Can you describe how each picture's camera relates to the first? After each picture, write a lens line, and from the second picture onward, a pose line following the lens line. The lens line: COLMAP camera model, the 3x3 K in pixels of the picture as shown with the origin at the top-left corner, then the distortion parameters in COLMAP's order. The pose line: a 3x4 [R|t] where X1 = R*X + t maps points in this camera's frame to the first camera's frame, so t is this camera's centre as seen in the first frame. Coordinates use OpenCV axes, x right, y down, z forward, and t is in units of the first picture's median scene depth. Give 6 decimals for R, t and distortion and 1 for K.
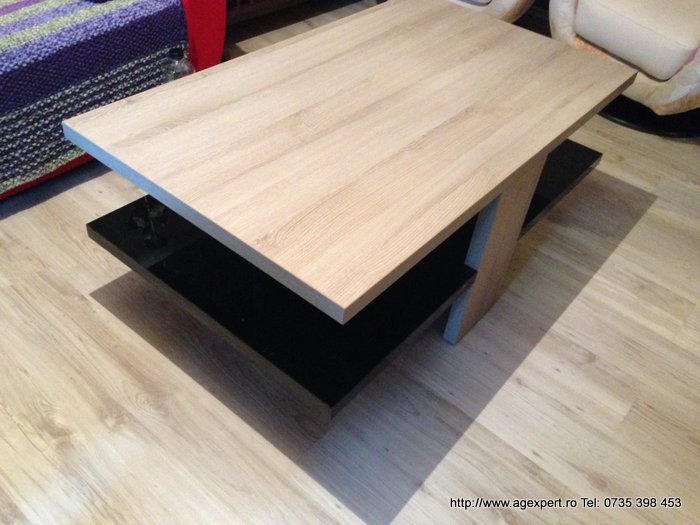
lens RADIAL K [[637.2, 0, 350.0], [0, 637.2, 262.5], [0, 0, 1]] dist [0.138613, -0.233695]
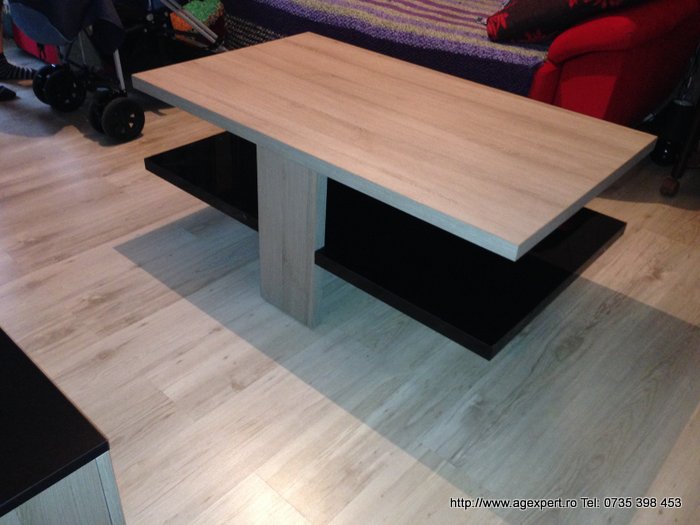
lens RADIAL K [[637.2, 0, 350.0], [0, 637.2, 262.5], [0, 0, 1]] dist [0.138613, -0.233695]
pose [[-0.025538, 0.480683, -0.876523, 1.097541], [-0.708494, 0.609873, 0.355094, -0.413935], [0.705255, 0.630079, 0.324986, 0.683283]]
